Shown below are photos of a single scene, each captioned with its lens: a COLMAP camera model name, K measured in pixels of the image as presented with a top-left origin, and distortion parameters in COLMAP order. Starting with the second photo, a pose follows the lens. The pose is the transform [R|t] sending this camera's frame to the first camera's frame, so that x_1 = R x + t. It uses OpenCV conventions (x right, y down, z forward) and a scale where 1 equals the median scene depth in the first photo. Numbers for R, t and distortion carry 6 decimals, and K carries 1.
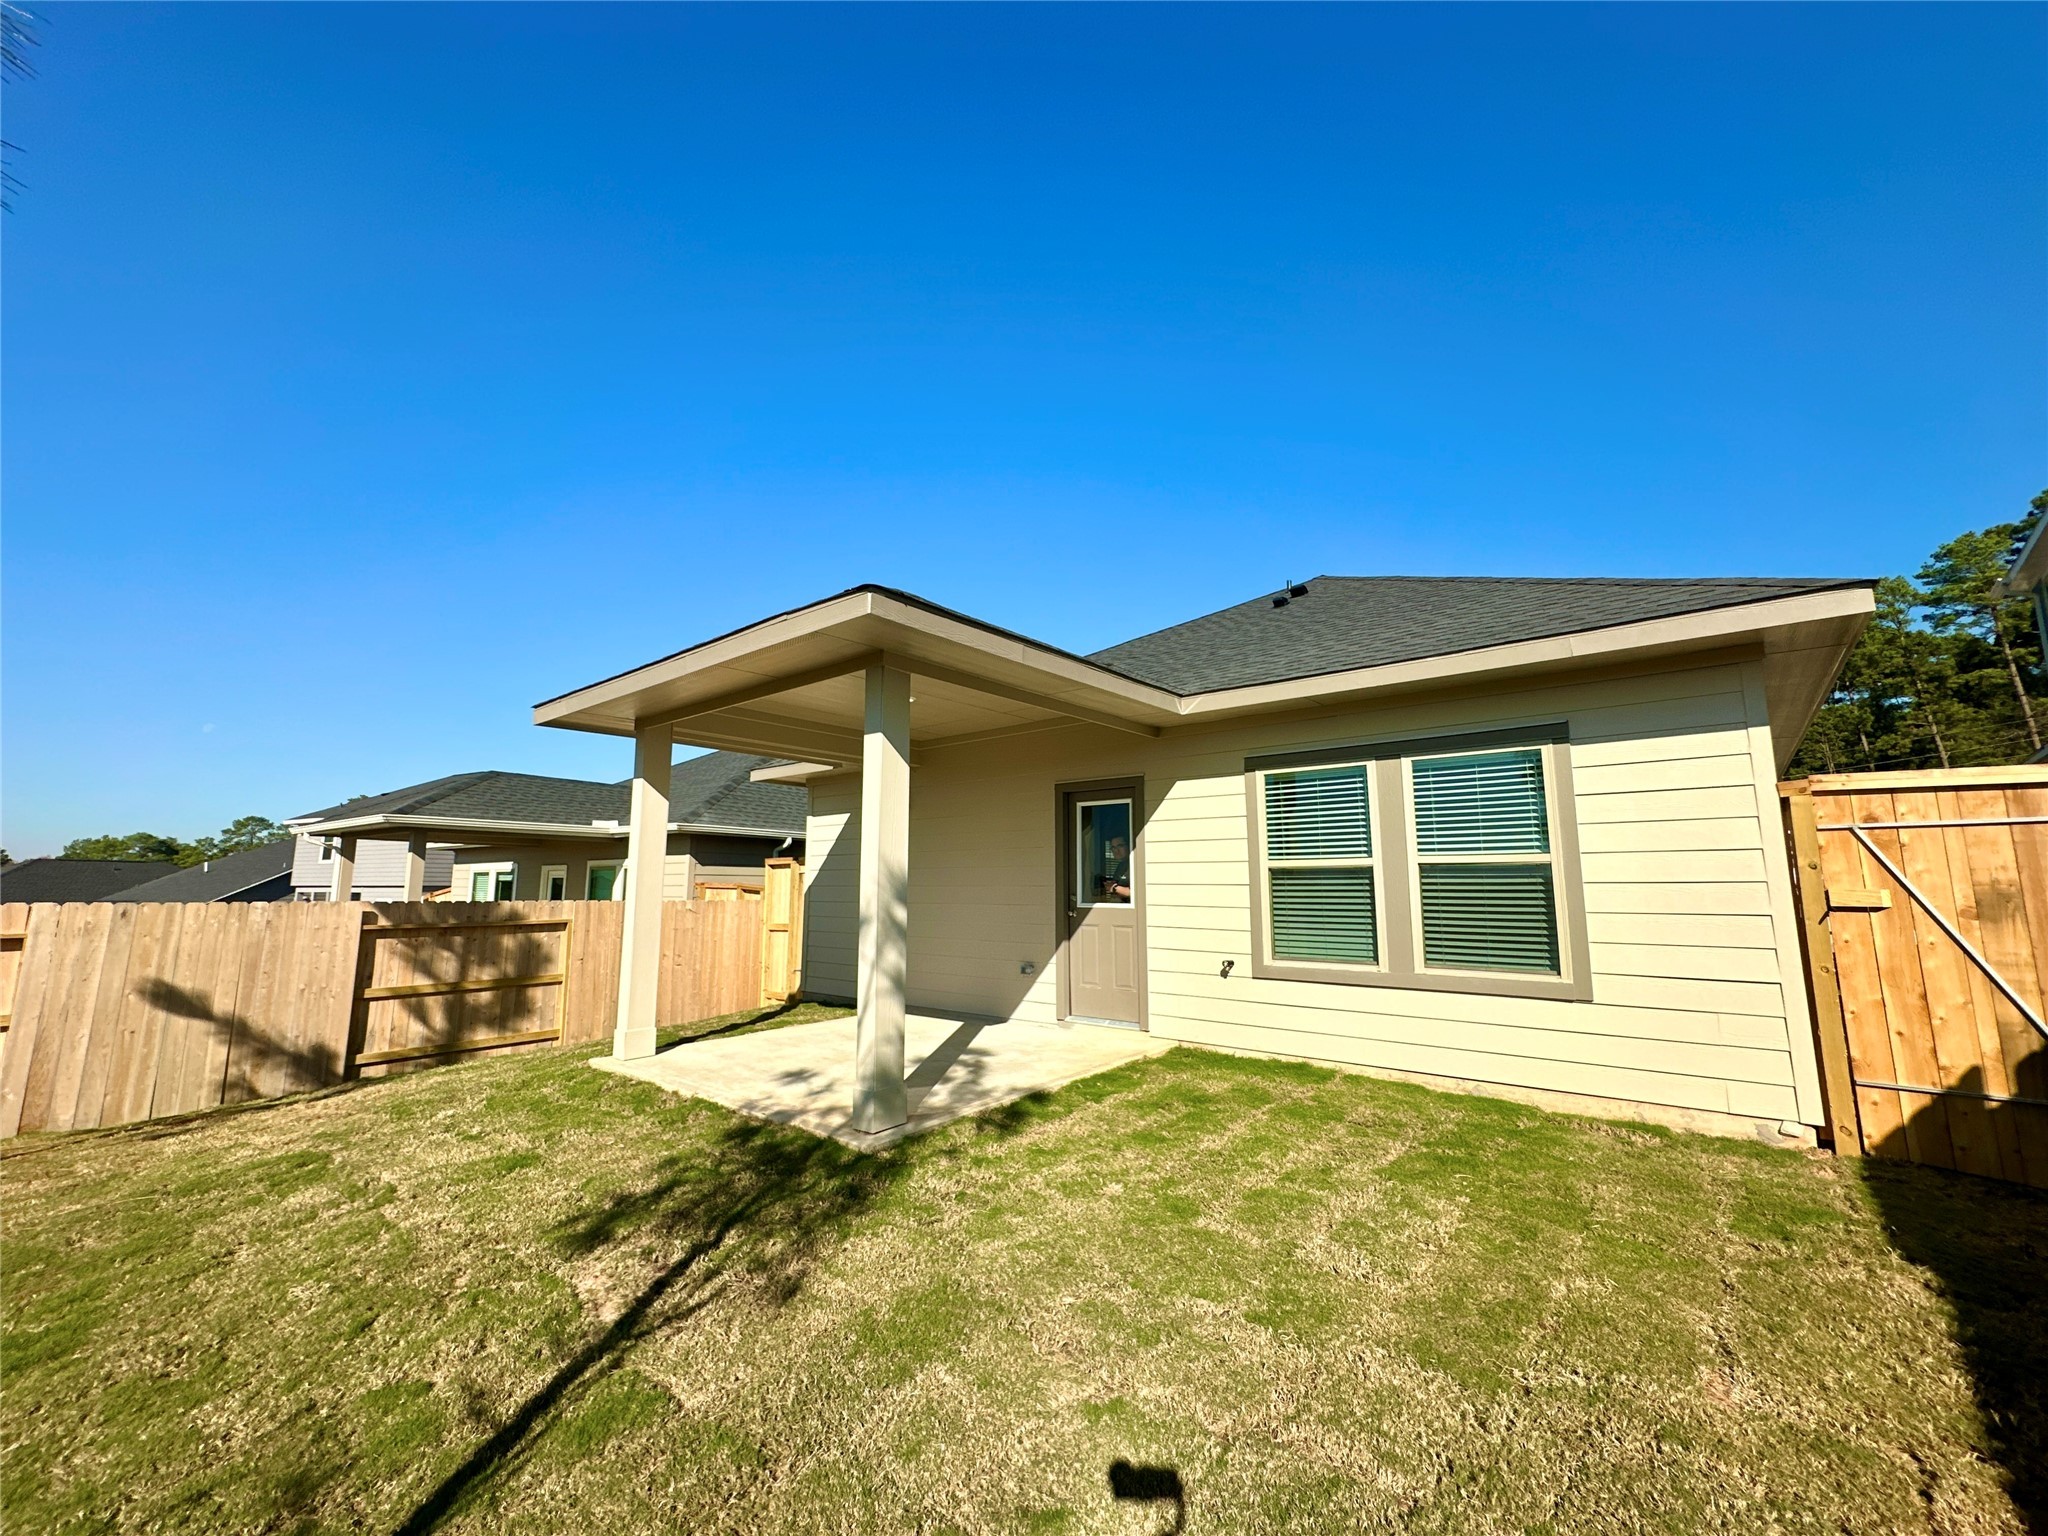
lens RADIAL K [[815.2, 0, 1022.1], [0, 815.2, 761.8], [0, 0, 1]] dist [-0.006228, 0.001163]
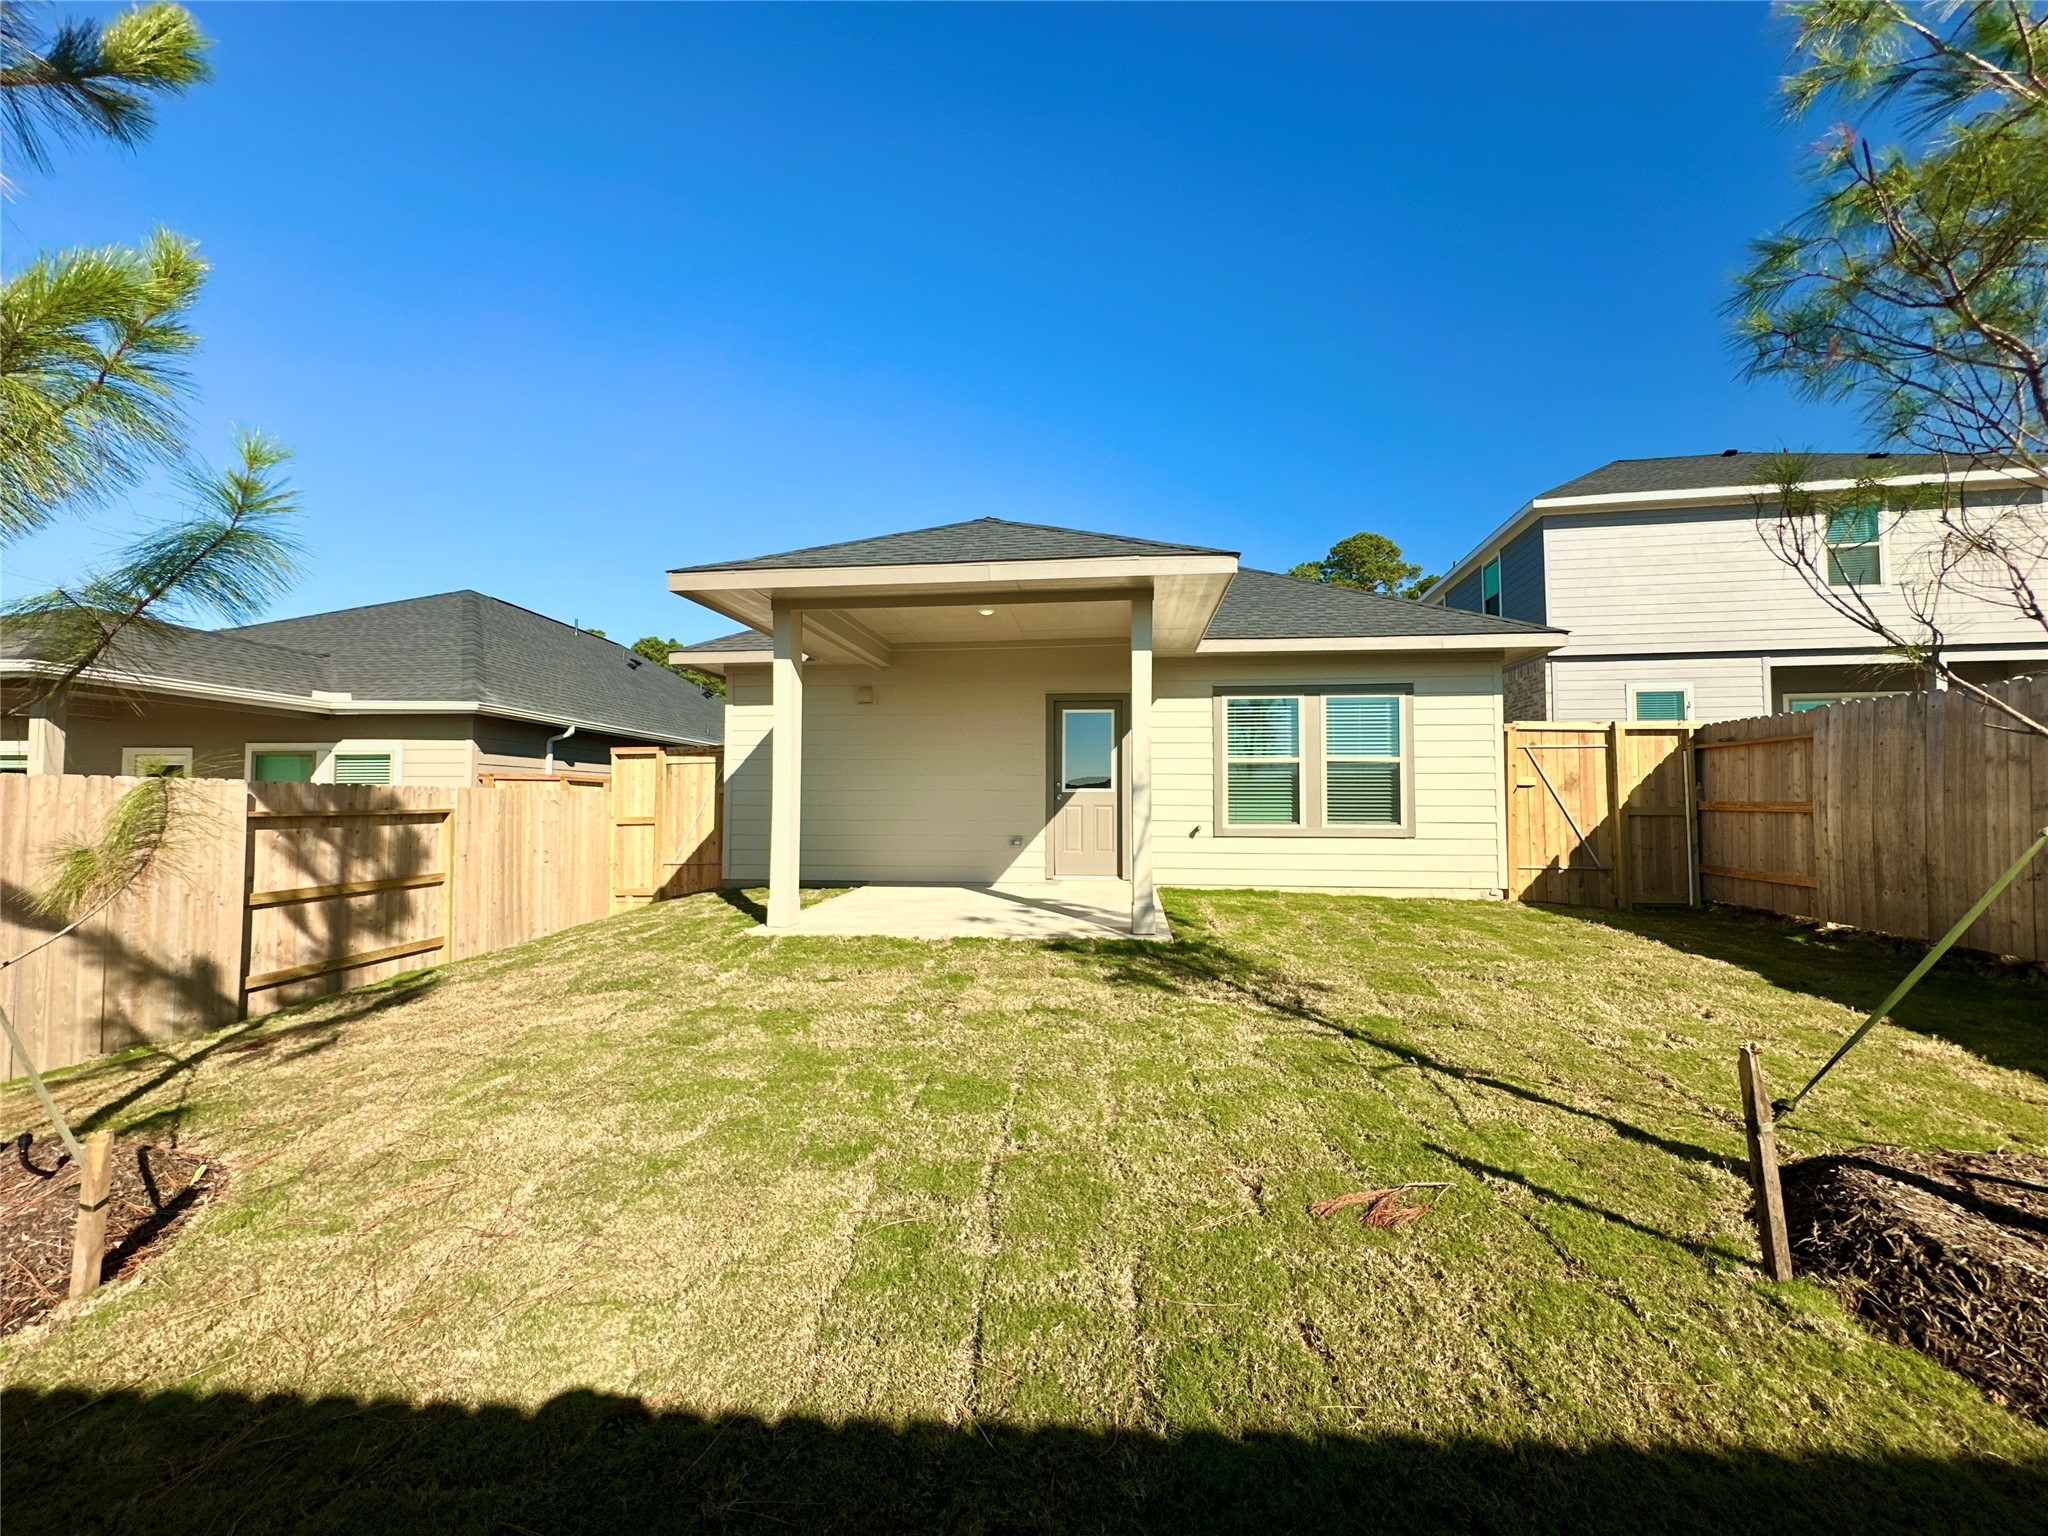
lens RADIAL K [[815.2, 0, 1025.0], [0, 815.2, 773.1], [0, 0, 1]] dist [-0.006228, 0.001163]
pose [[0.838031, 0.021673, 0.545192, -0.676045], [-0.085536, 0.992074, 0.092043, 0.037107], [-0.538876, -0.123769, 0.833243, -0.024972]]
